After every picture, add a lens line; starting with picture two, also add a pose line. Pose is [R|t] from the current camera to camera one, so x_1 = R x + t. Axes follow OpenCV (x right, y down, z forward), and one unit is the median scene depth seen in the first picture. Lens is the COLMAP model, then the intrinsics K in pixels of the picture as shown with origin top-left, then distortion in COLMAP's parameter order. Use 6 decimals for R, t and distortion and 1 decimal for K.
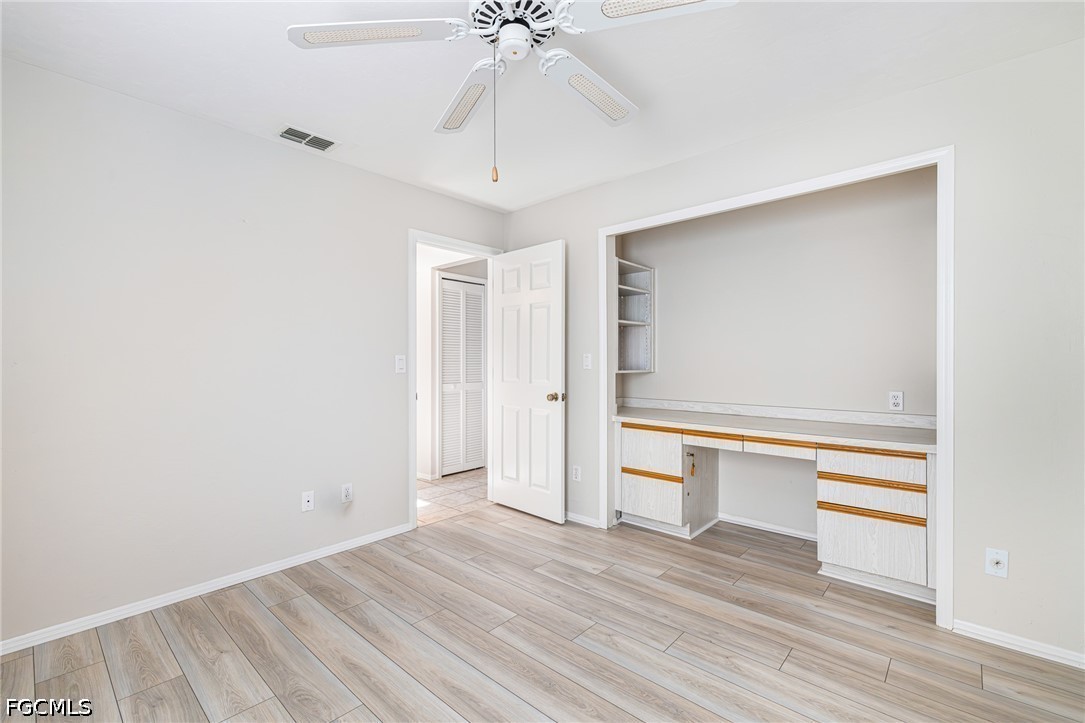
lens RADIAL K [[478.2, 0, 553.8], [0, 478.2, 359.7], [0, 0, 1]] dist [-0.000371, -0.000173]
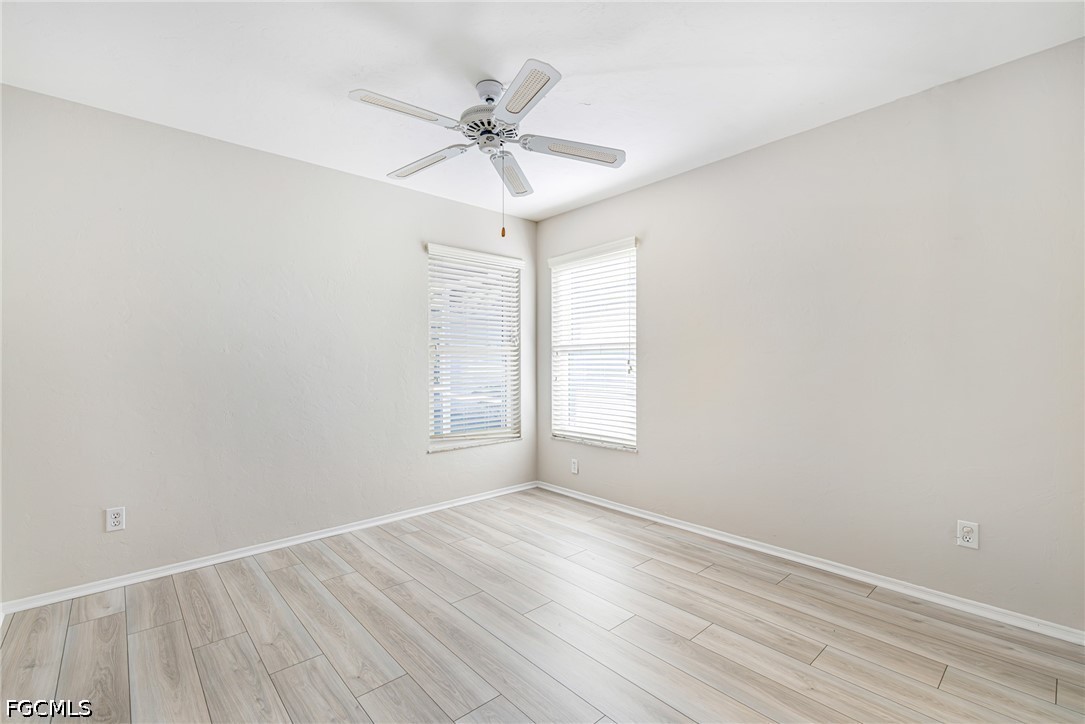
lens RADIAL K [[475.9, 0, 539.8], [0, 475.9, 360.2], [0, 0, 1]] dist [0.000498, -0.000211]
pose [[-0.992707, 0.007219, 0.120340, -0.256358], [0.005309, 0.999855, -0.016189, 0.032945], [-0.120439, -0.015432, -0.992601, 1.525732]]
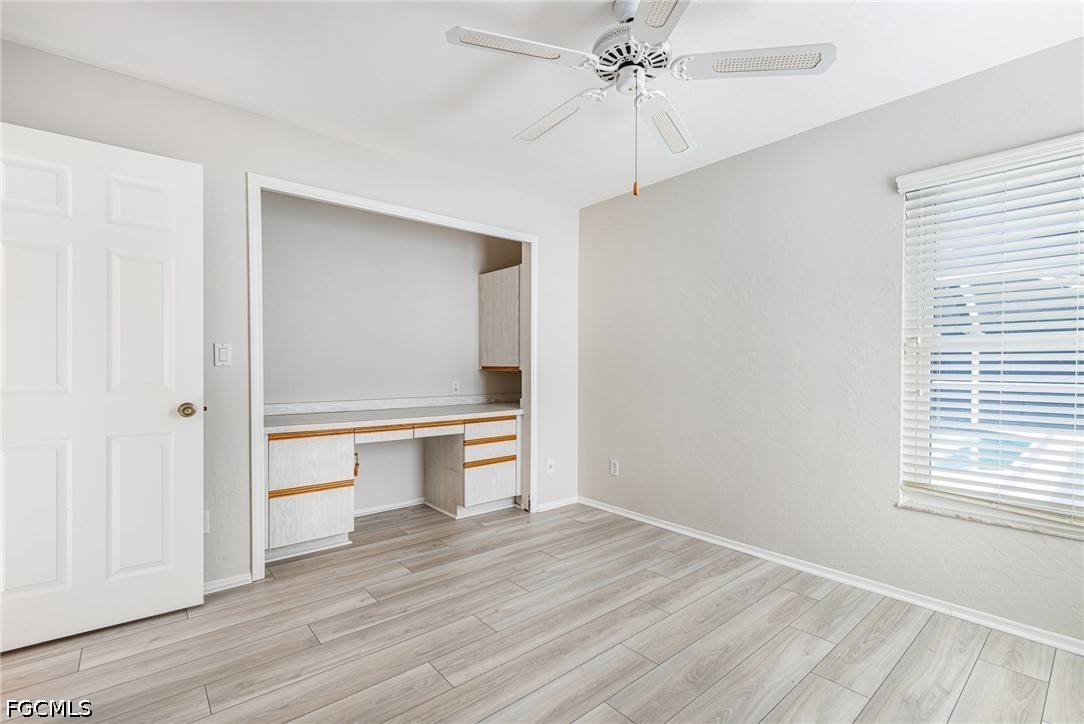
lens RADIAL K [[475.4, 0, 539.3], [0, 475.4, 360.2], [0, 0, 1]] dist [0.000498, -0.000211]
pose [[0.147804, 0.012386, 0.988939, -0.788814], [-0.008290, 0.999902, -0.011284, 0.022934], [-0.988982, -0.006531, 0.147892, 0.640340]]
